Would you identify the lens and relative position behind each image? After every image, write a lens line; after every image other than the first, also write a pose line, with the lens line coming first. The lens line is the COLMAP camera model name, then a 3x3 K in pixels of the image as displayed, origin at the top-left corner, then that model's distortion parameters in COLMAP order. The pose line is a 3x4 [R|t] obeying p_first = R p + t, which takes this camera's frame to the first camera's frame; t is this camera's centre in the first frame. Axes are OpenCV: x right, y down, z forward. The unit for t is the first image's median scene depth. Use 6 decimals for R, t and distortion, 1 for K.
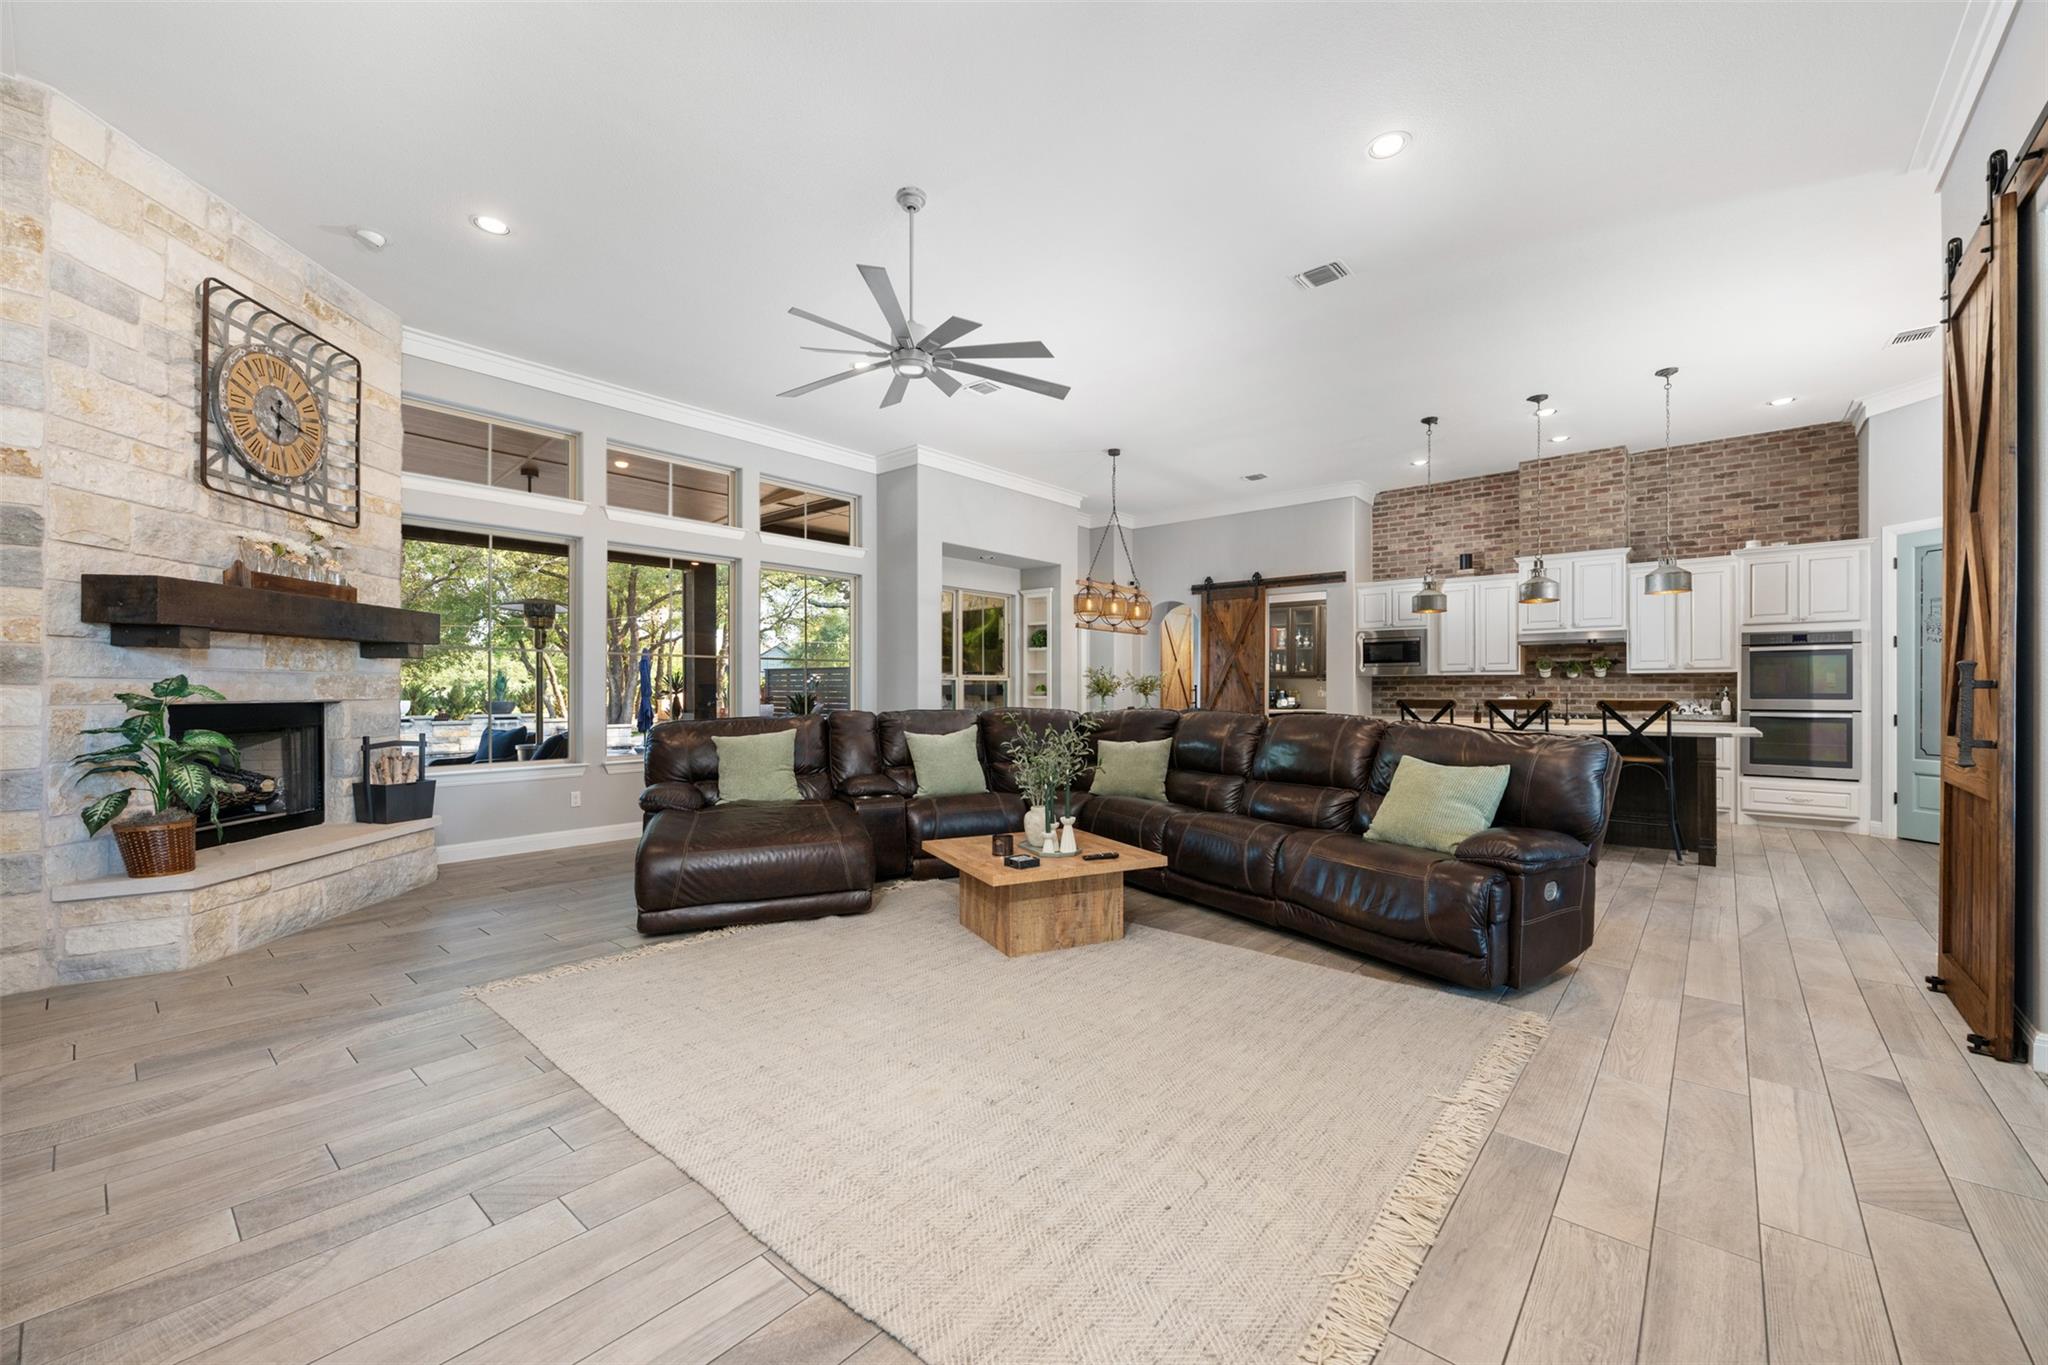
lens RADIAL K [[816.3, 0, 1024.3], [0, 816.3, 696.3], [0, 0, 1]] dist [0.000875, -0.000082]
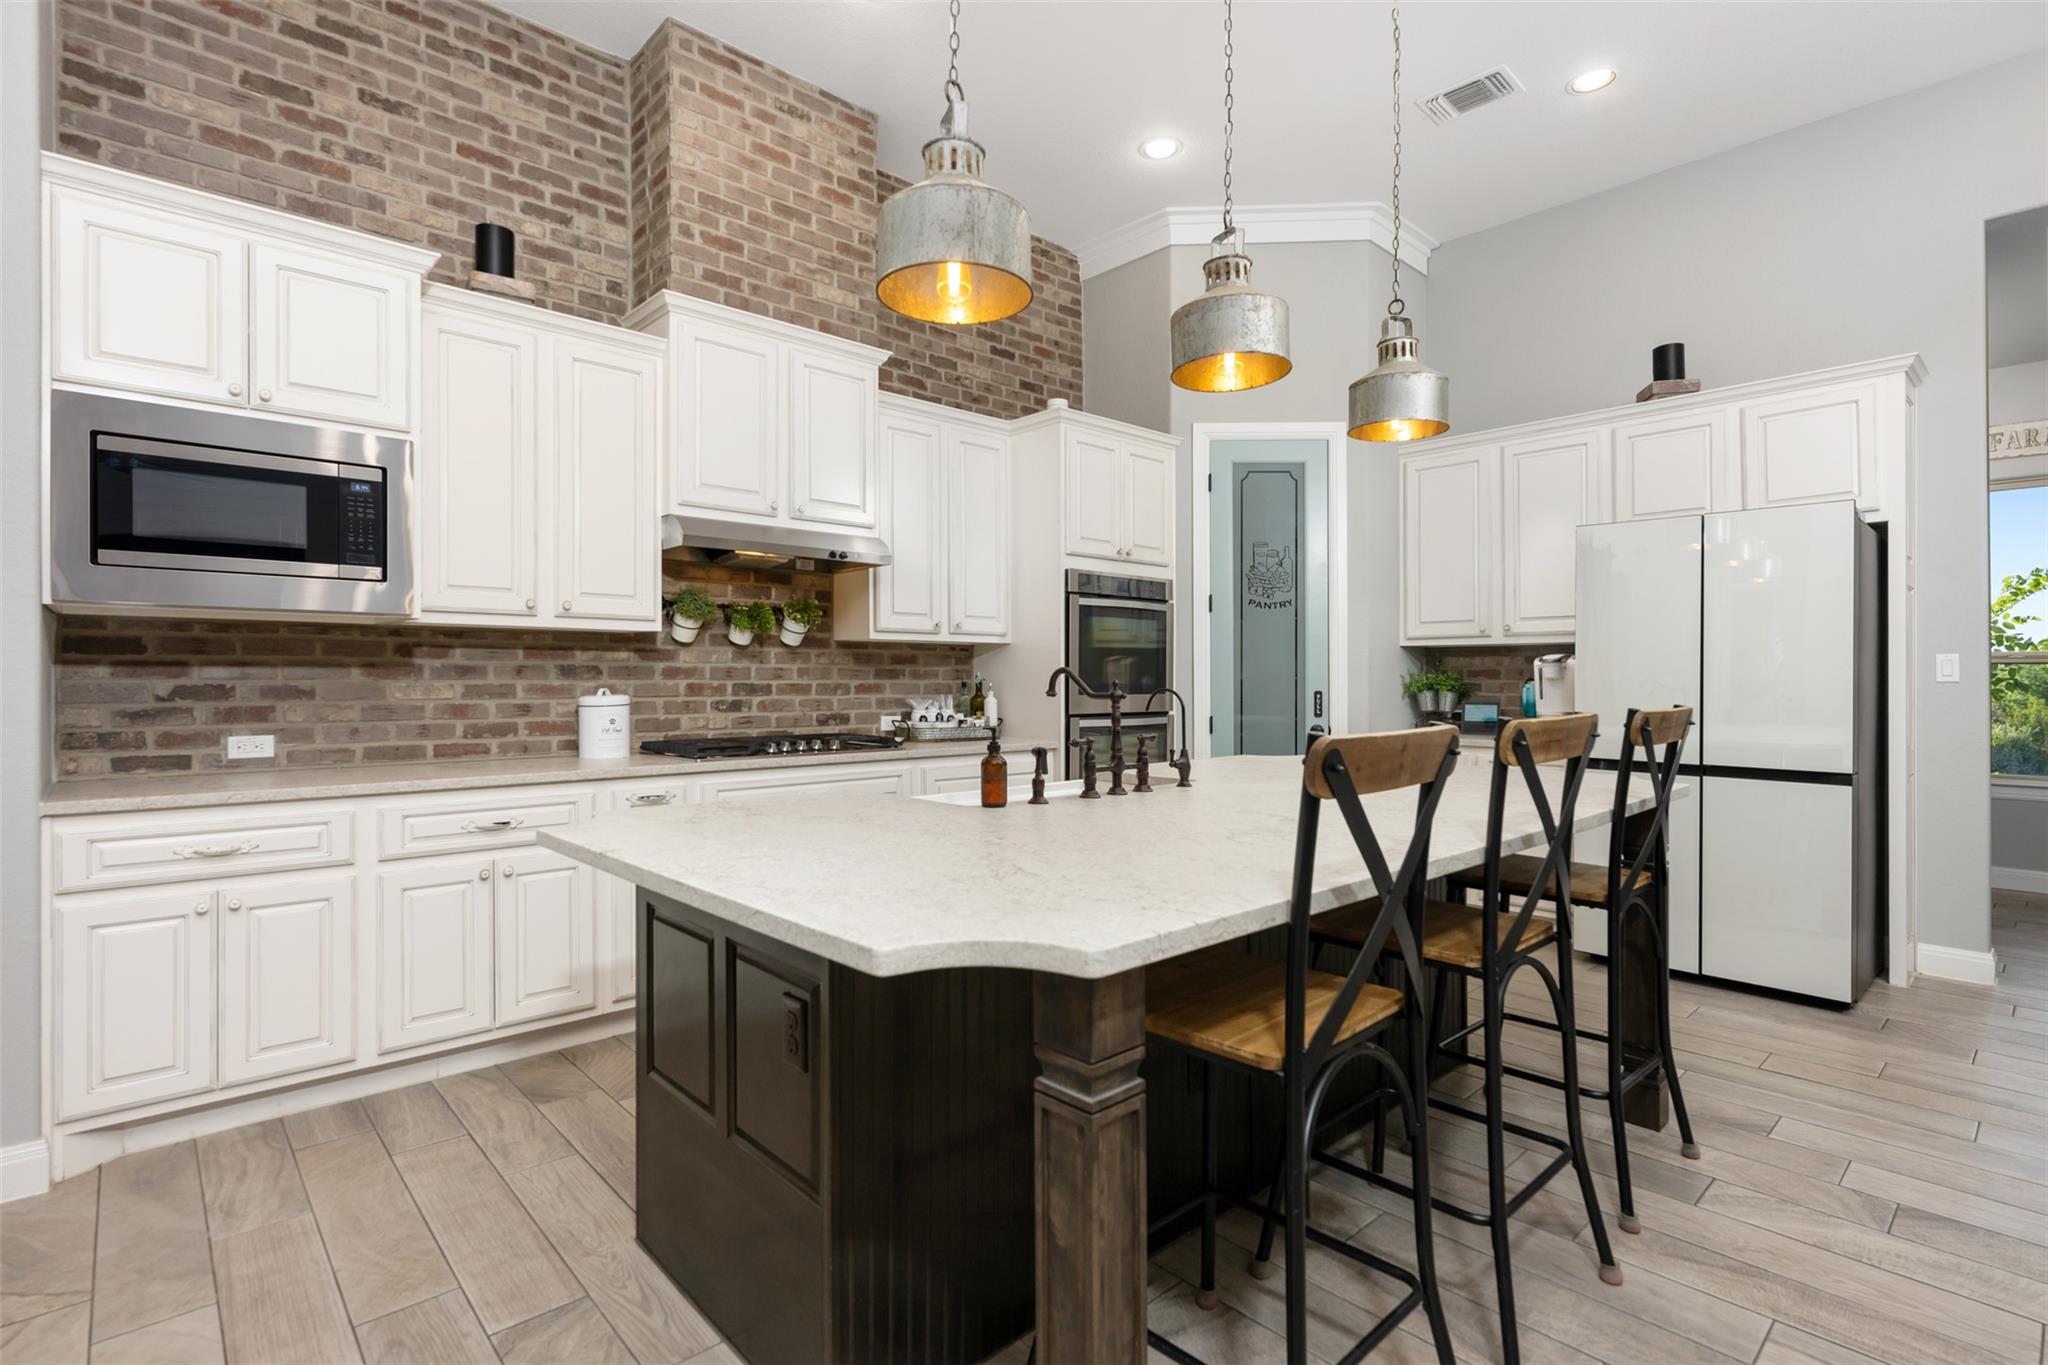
lens RADIAL K [[976.6, 0, 1024.0], [0, 976.6, 682.5], [0, 0, 1]] dist [-0.002142, 0.000194]
pose [[0.116564, -0.003619, 0.993177, 0.235119], [0.005941, 0.999978, 0.002947, -0.006030], [-0.993165, 0.005557, 0.116583, 0.890501]]
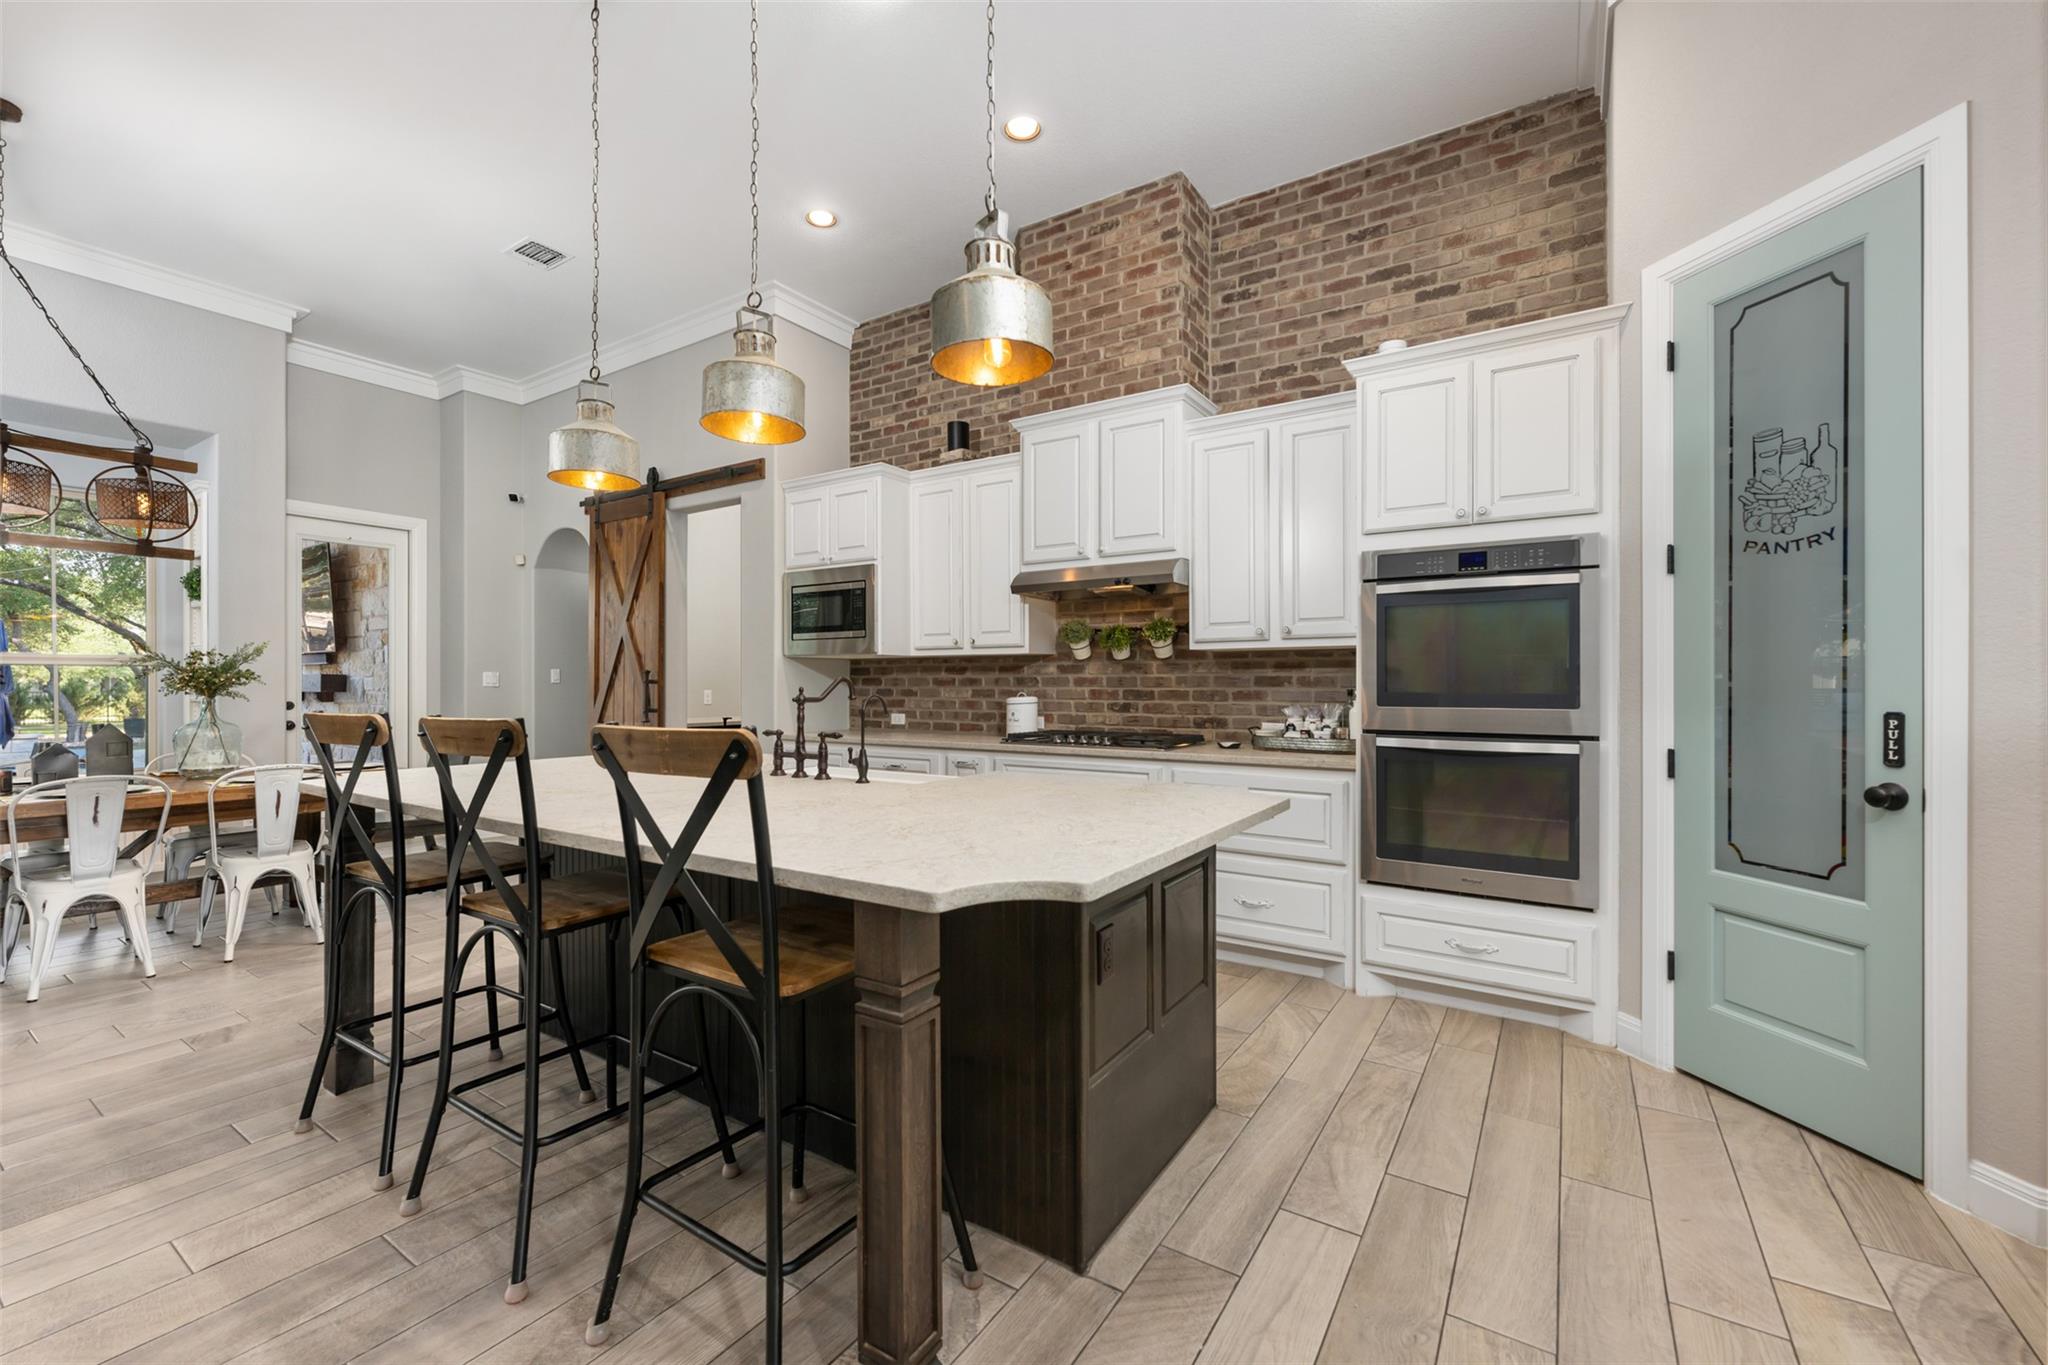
lens RADIAL K [[831.7, 0, 1019.7], [0, 831.7, 692.3], [0, 0, 1]] dist [-0.001410, -0.000084]
pose [[0.992199, 0.000566, 0.124662, 0.600584], [-0.000640, 1.000000, 0.000552, -0.003501], [-0.124662, -0.000627, 0.992199, 0.547402]]
